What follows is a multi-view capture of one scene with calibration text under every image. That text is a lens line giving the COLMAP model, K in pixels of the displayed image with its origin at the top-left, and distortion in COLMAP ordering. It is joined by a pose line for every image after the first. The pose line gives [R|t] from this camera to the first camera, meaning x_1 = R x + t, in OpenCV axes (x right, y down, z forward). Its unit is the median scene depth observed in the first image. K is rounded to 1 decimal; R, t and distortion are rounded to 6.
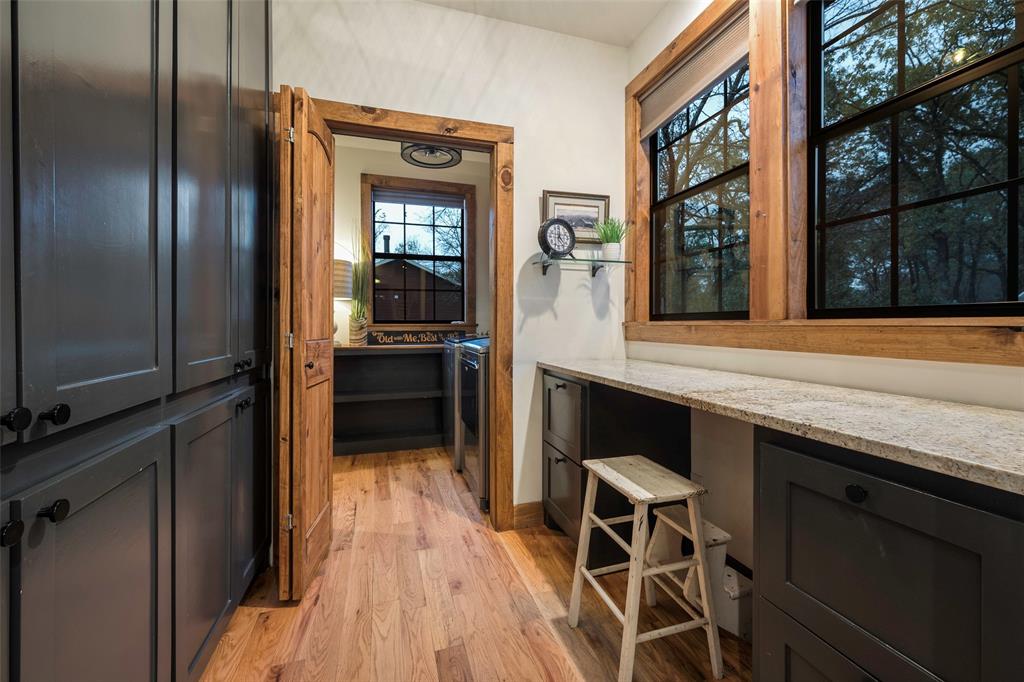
lens RADIAL K [[412.6, 0, 512.0], [0, 412.6, 341.0], [0, 0, 1]] dist [-0.001366, -0.000238]
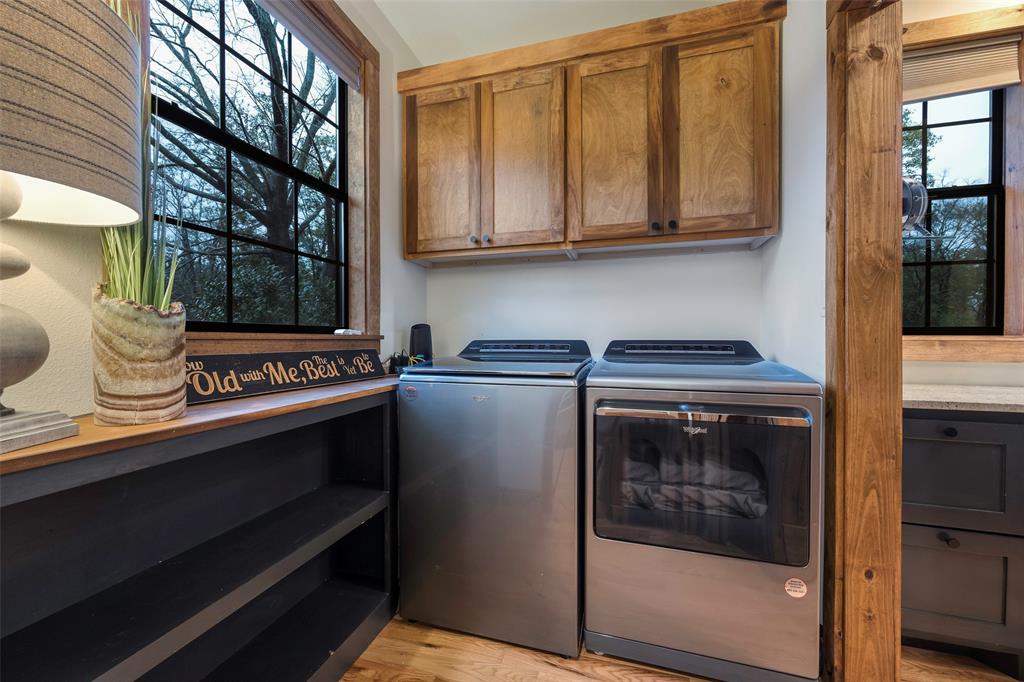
lens RADIAL K [[412.6, 0, 512.0], [0, 412.6, 341.0], [0, 0, 1]] dist [-0.001366, -0.000238]
pose [[0.553720, -0.004175, 0.832693, -0.439118], [0.027980, 0.999516, -0.013594, -0.025059], [-0.832233, 0.030827, 0.553569, 0.633887]]
